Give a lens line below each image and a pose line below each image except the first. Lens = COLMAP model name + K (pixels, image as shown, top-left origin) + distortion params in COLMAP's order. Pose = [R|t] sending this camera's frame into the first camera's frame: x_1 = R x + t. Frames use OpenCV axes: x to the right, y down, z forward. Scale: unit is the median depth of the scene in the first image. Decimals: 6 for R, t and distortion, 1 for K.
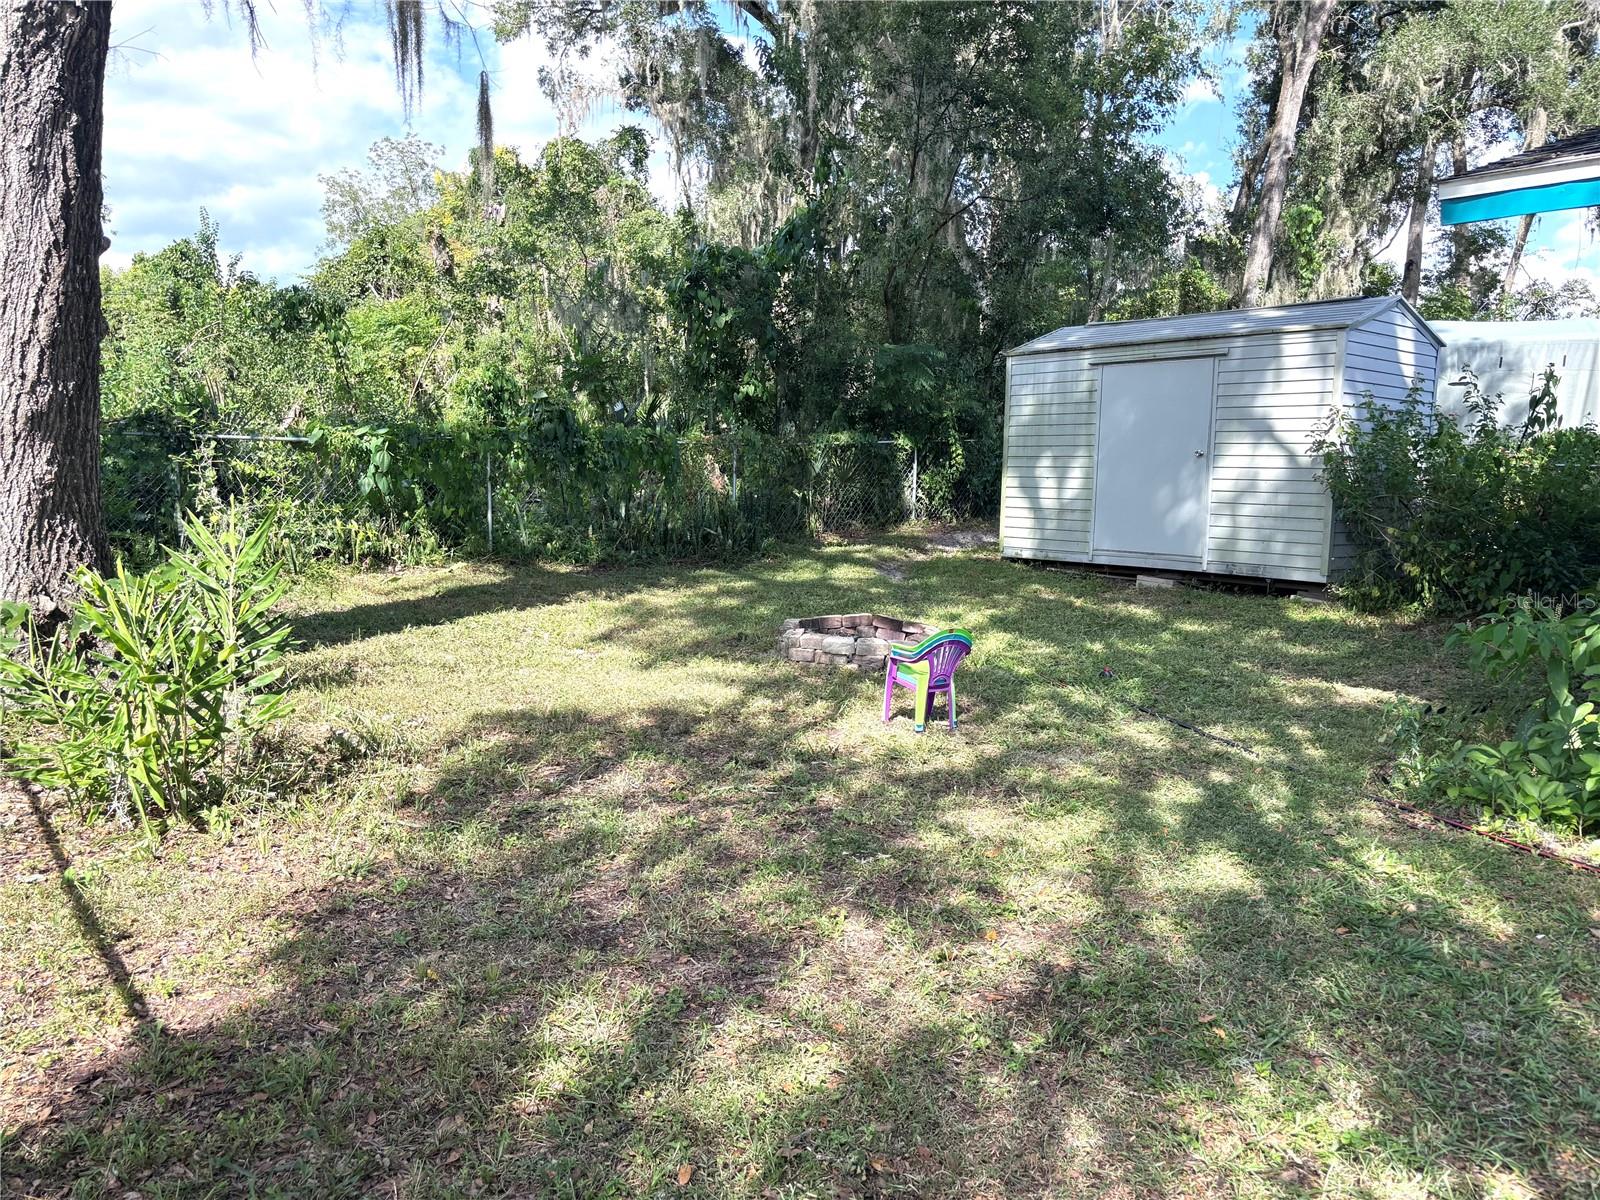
lens RADIAL K [[1198.8, 0, 801.9], [0, 1198.8, 640.8], [0, 0, 1]] dist [0.040948, -0.041663]
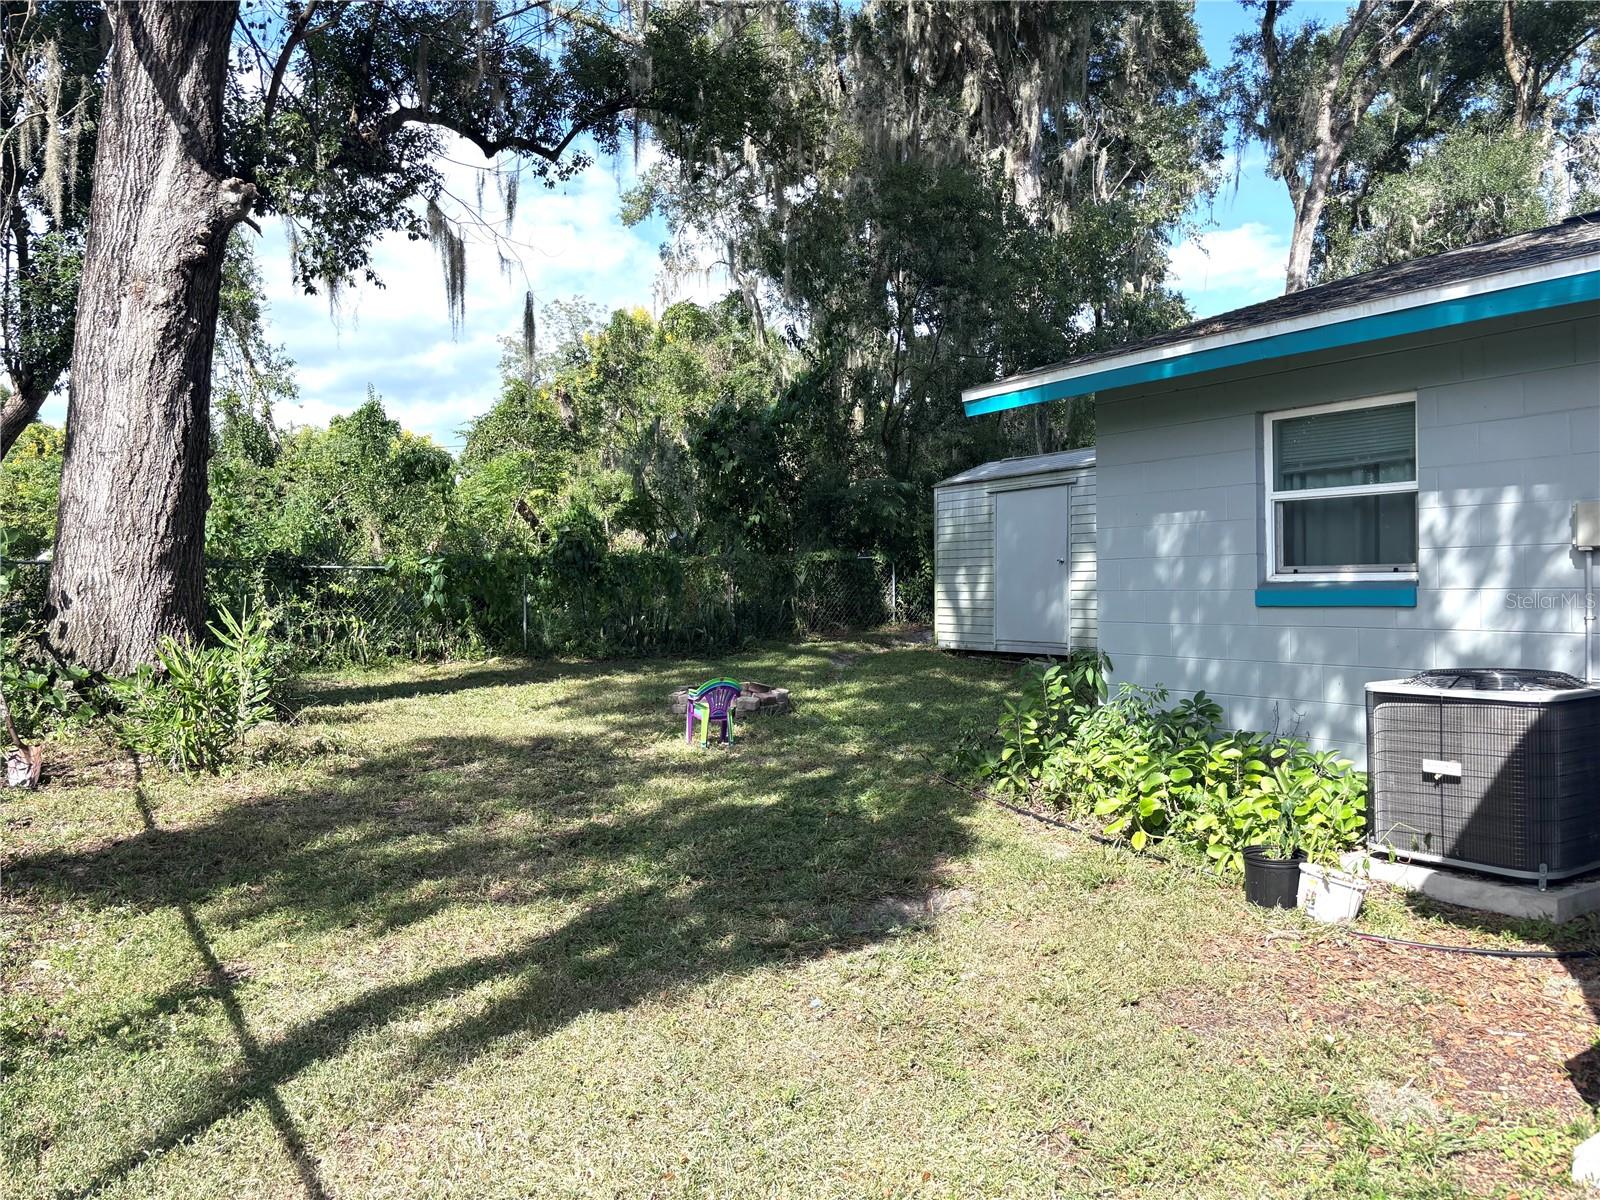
lens RADIAL K [[1198.8, 0, 801.9], [0, 1198.8, 640.8], [0, 0, 1]] dist [0.040948, -0.041663]
pose [[0.990511, -0.016562, -0.136431, 0.215053], [0.002990, 0.995074, -0.099089, 0.045998], [0.137400, 0.097741, 0.985681, -0.238554]]
